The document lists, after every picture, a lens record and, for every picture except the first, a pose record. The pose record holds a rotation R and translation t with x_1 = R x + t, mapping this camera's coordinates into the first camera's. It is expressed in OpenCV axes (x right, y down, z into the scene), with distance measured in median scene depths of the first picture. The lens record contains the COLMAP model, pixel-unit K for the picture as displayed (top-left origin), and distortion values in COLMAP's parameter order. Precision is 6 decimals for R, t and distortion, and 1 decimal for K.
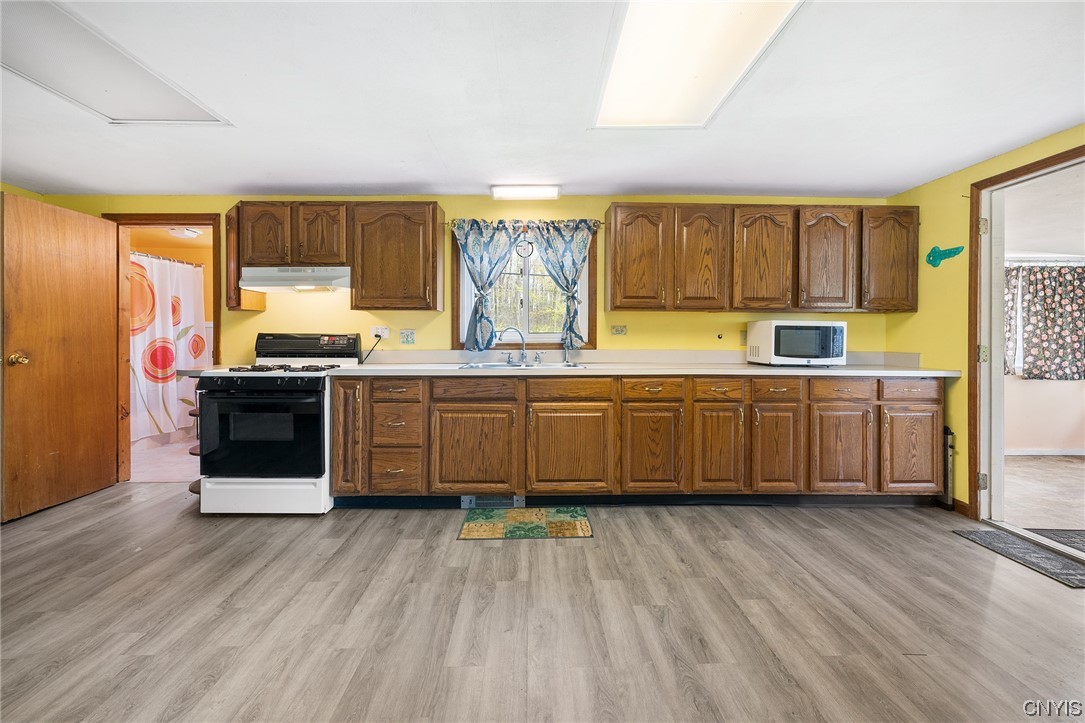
lens RADIAL K [[467.3, 0, 537.5], [0, 467.3, 337.6], [0, 0, 1]] dist [0.000072, -0.000360]
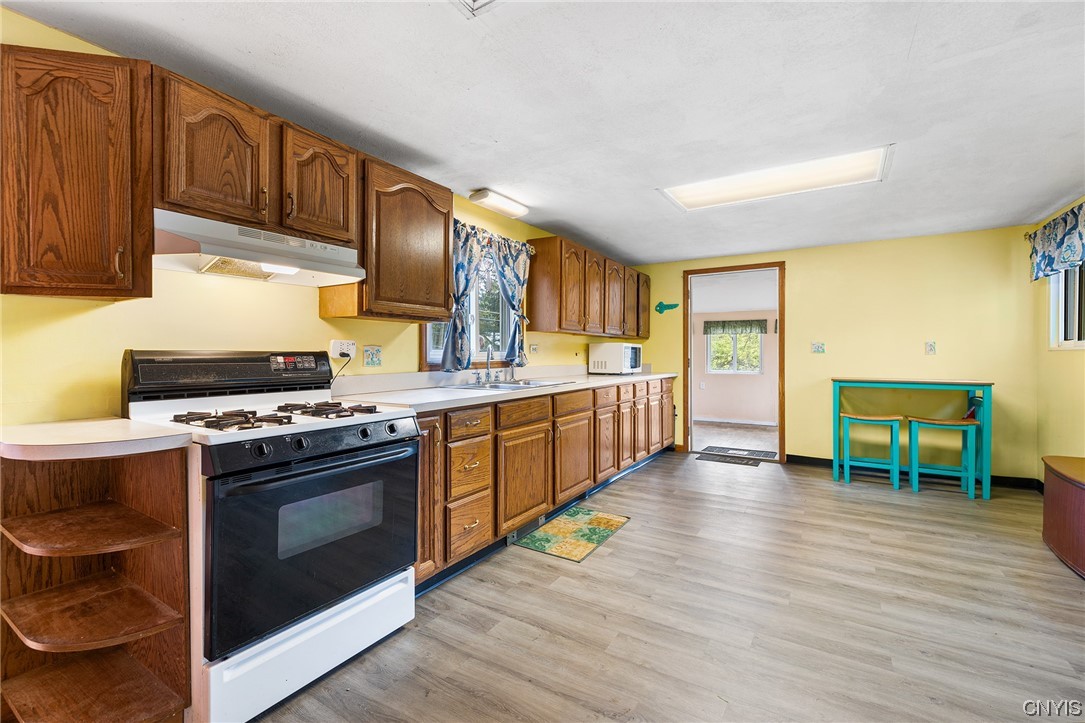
lens RADIAL K [[467.3, 0, 544.3], [0, 467.3, 357.9], [0, 0, 1]] dist [0.000072, -0.000360]
pose [[0.536865, -0.009600, 0.843614, -1.018811], [0.006506, 0.999953, 0.007239, -0.003071], [-0.843643, 0.001602, 0.536902, 0.529384]]
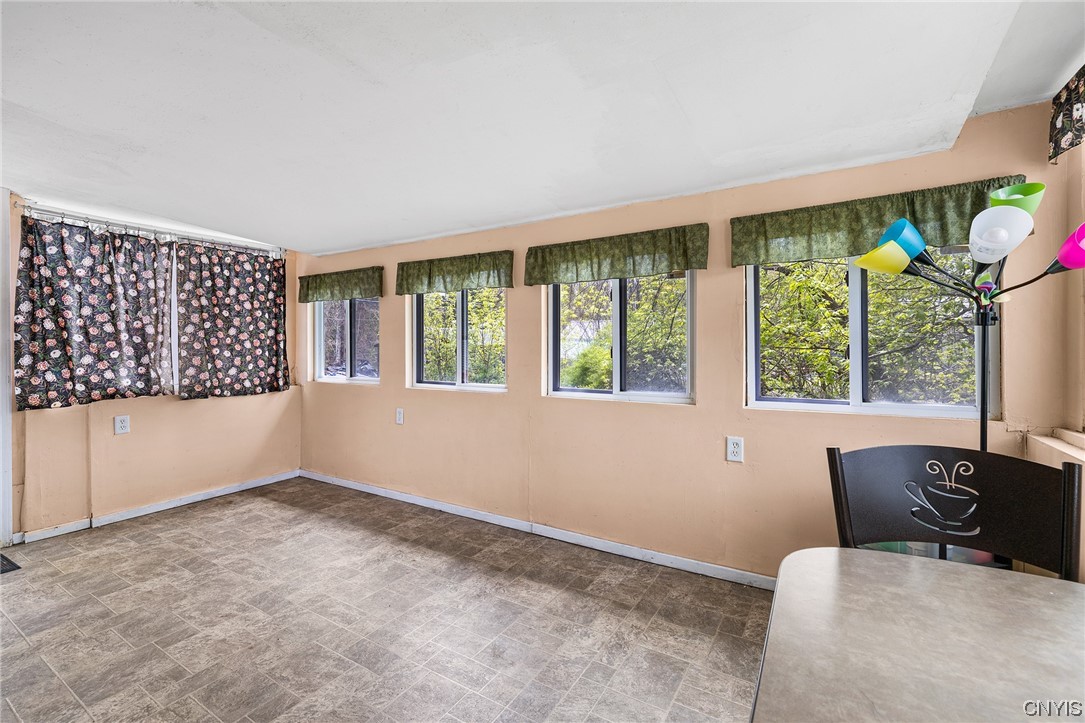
lens RADIAL K [[467.3, 0, 543.6], [0, 467.3, 353.0], [0, 0, 1]] dist [0.000072, -0.000360]
pose [[0.527314, -0.020261, 0.849429, 0.720901], [0.007440, 0.999787, 0.019228, 0.006914], [-0.849638, -0.003819, 0.527353, 0.145356]]
